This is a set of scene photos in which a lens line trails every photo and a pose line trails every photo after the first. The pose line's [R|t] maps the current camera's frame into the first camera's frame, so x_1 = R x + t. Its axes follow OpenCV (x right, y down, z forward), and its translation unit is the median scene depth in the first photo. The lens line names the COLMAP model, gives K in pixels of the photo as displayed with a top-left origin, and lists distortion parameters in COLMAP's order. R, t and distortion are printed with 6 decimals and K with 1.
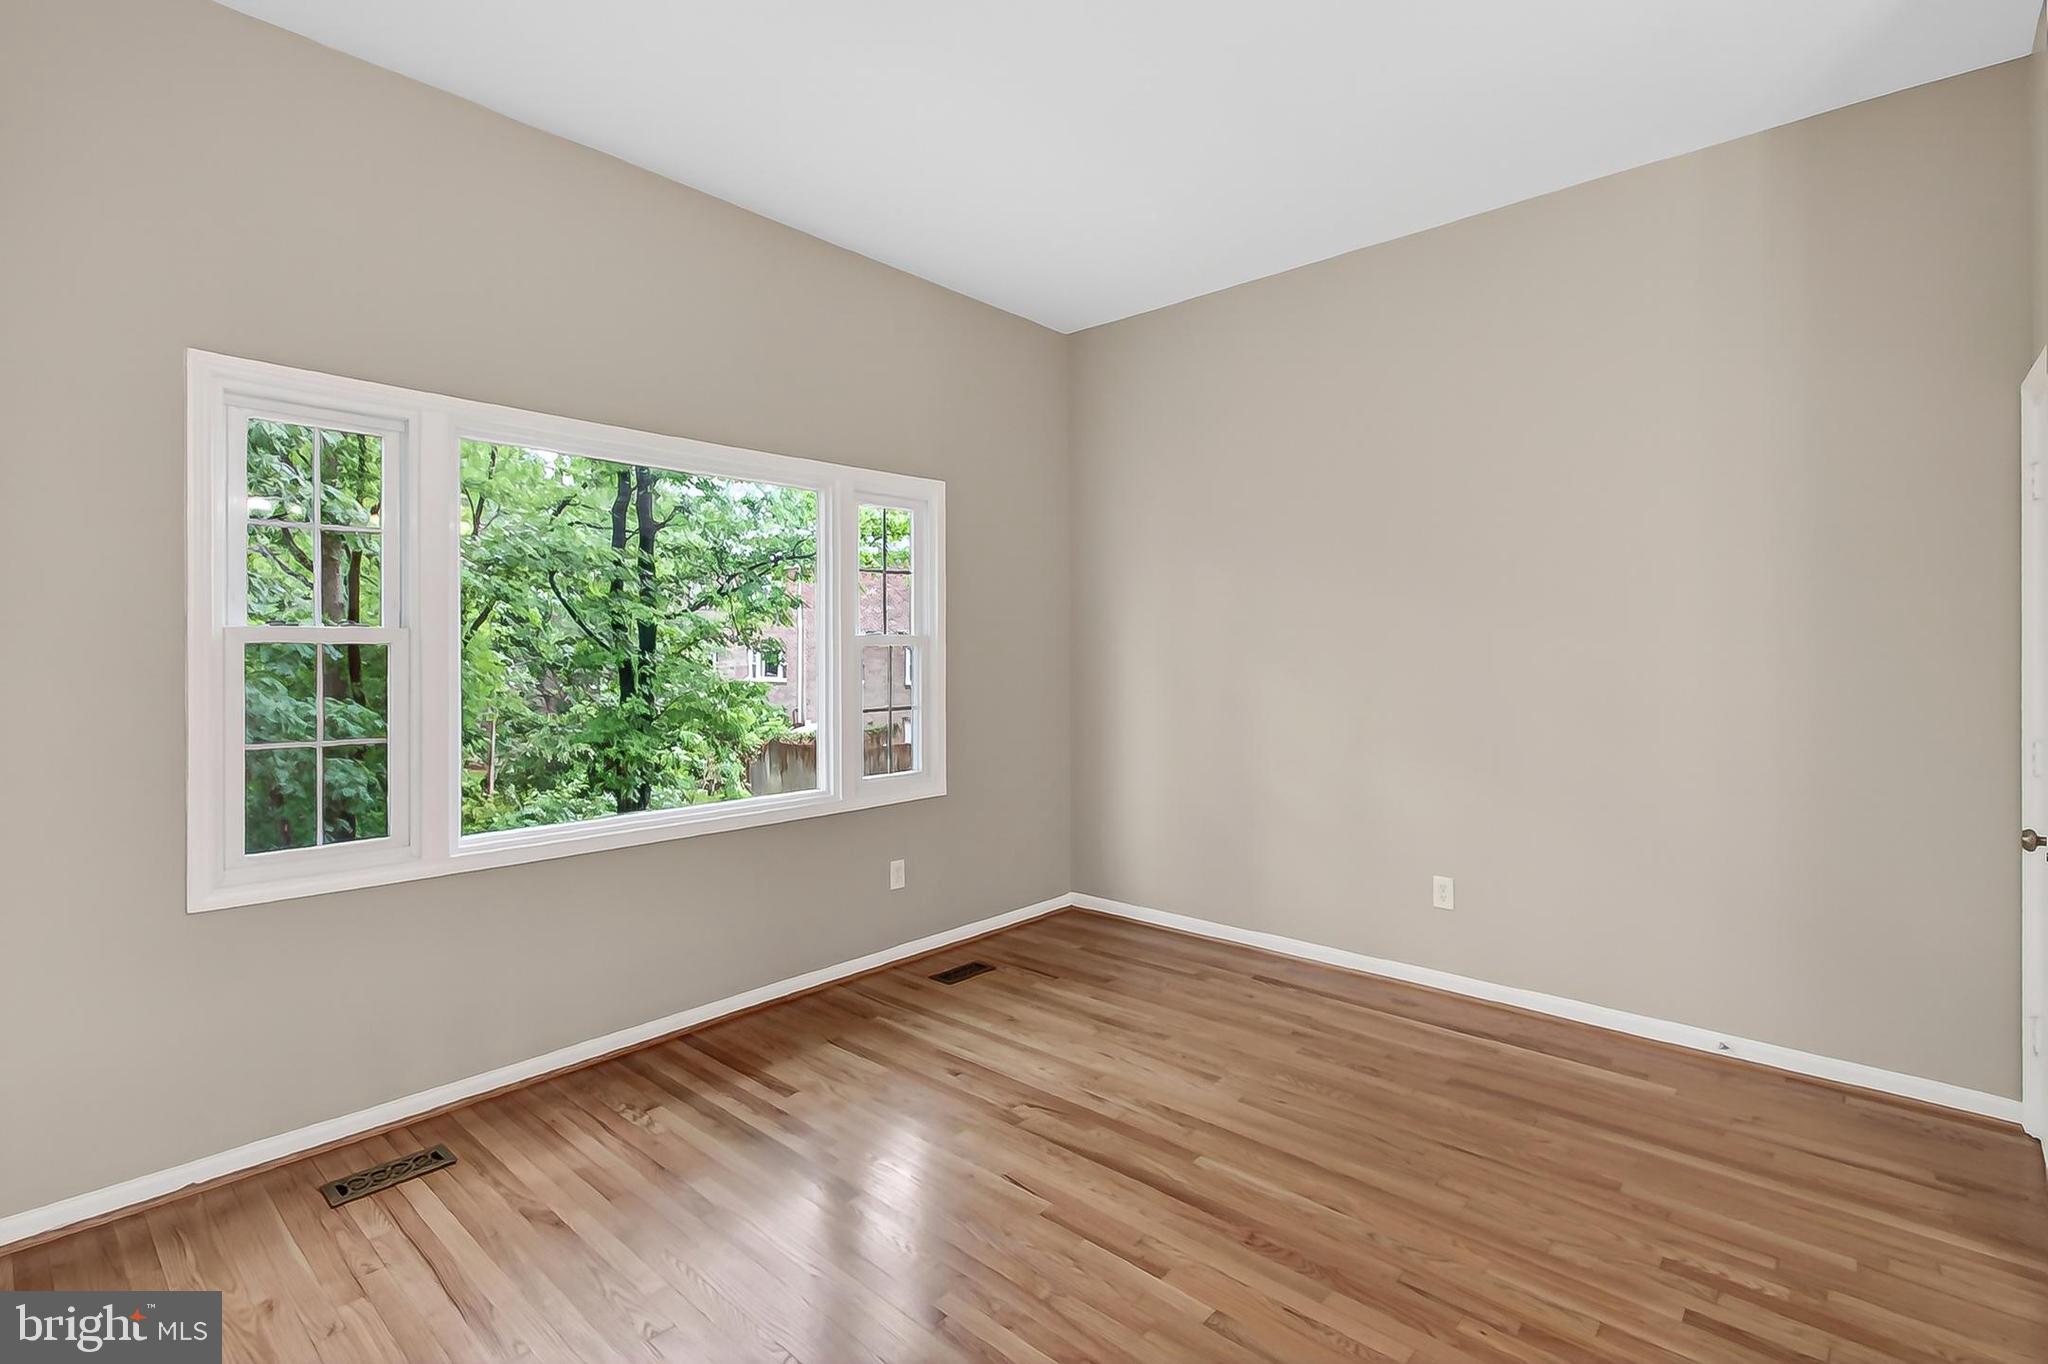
lens RADIAL K [[966.5, 0, 1015.6], [0, 966.5, 663.8], [0, 0, 1]] dist [-0.001207, 0.000044]
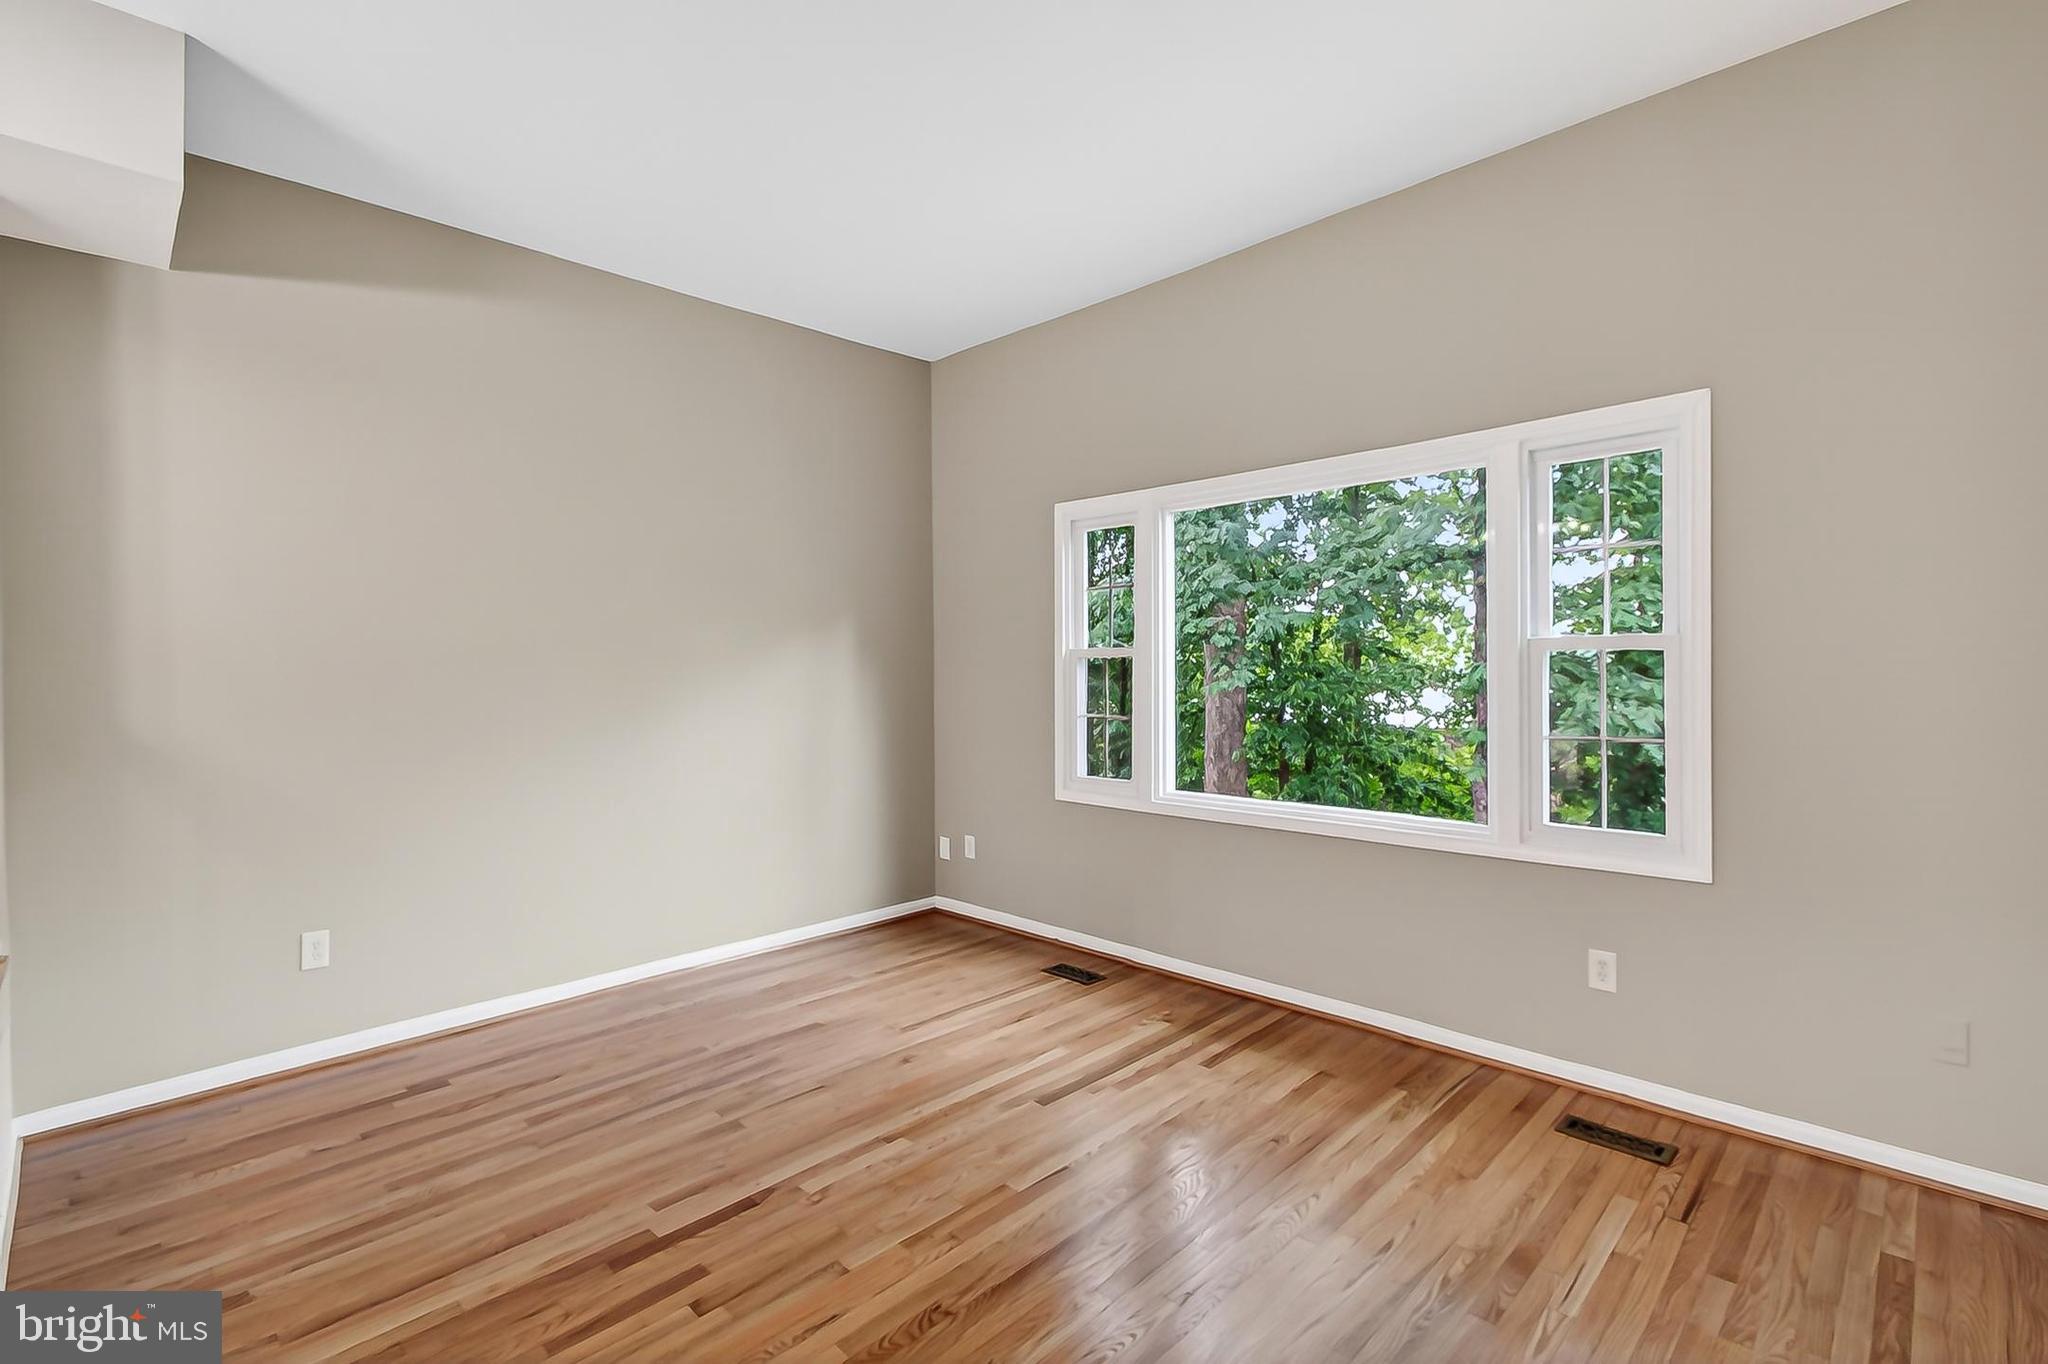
lens RADIAL K [[919.1, 0, 1024.0], [0, 919.1, 682.0], [0, 0, 1]] dist [0.001295, -0.000173]
pose [[-0.039189, 0.025362, -0.998910, 0.733435], [-0.007086, 0.999646, 0.025659, -0.023258], [0.999207, 0.008084, -0.038995, 0.728932]]
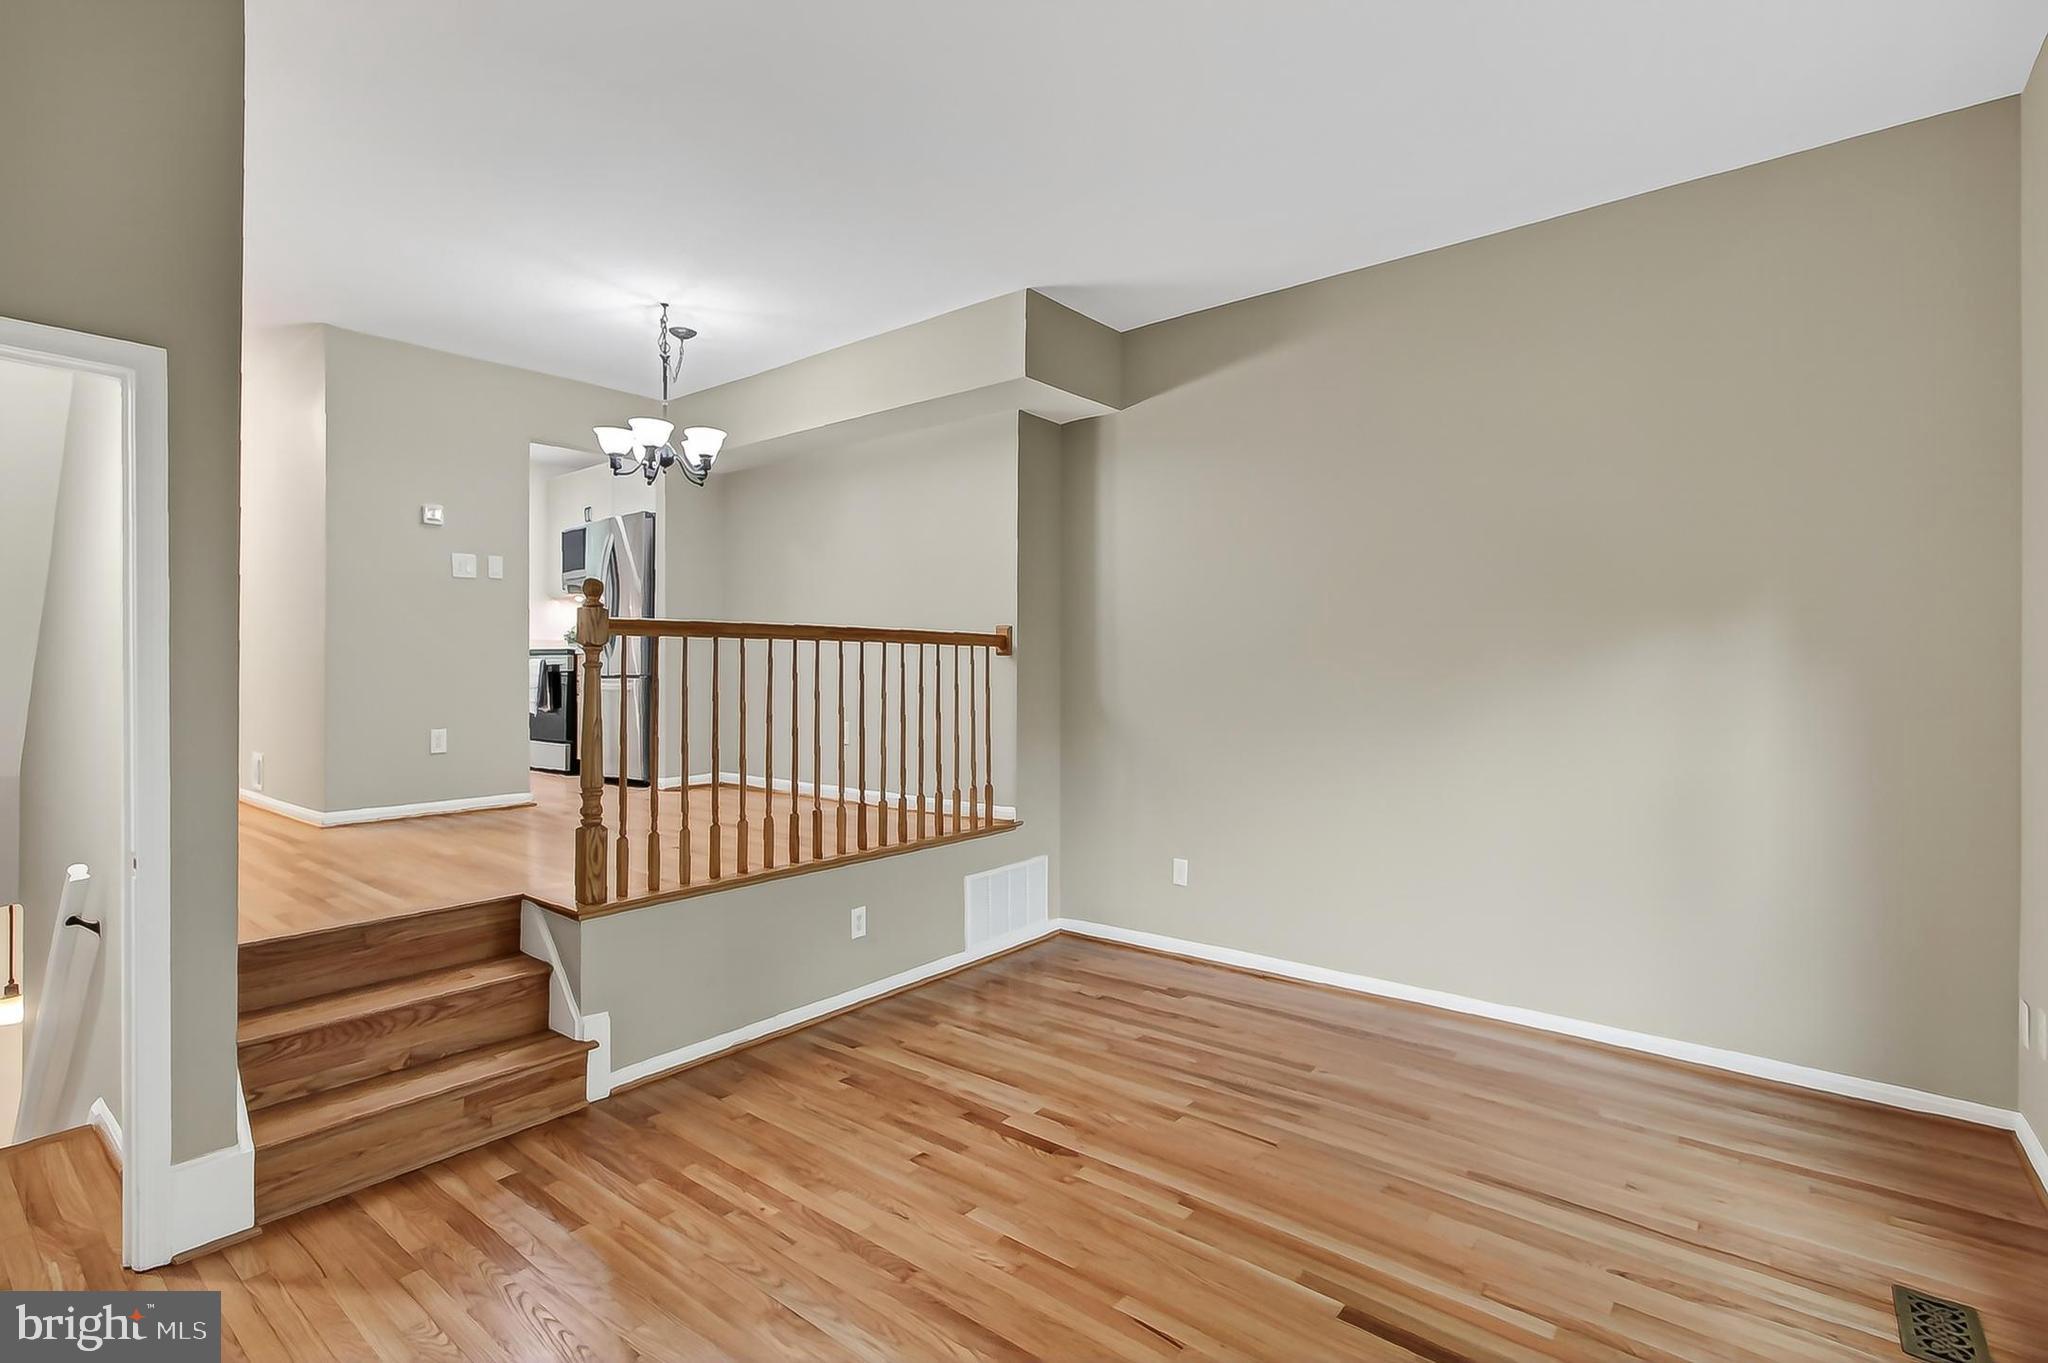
lens RADIAL K [[966.5, 0, 1015.6], [0, 966.5, 663.3], [0, 0, 1]] dist [-0.001207, 0.000044]
pose [[-0.998556, 0.006953, -0.053276, 0.119344], [0.006390, 0.999922, 0.010738, -0.025807], [0.053347, 0.010382, -0.998522, 1.308714]]
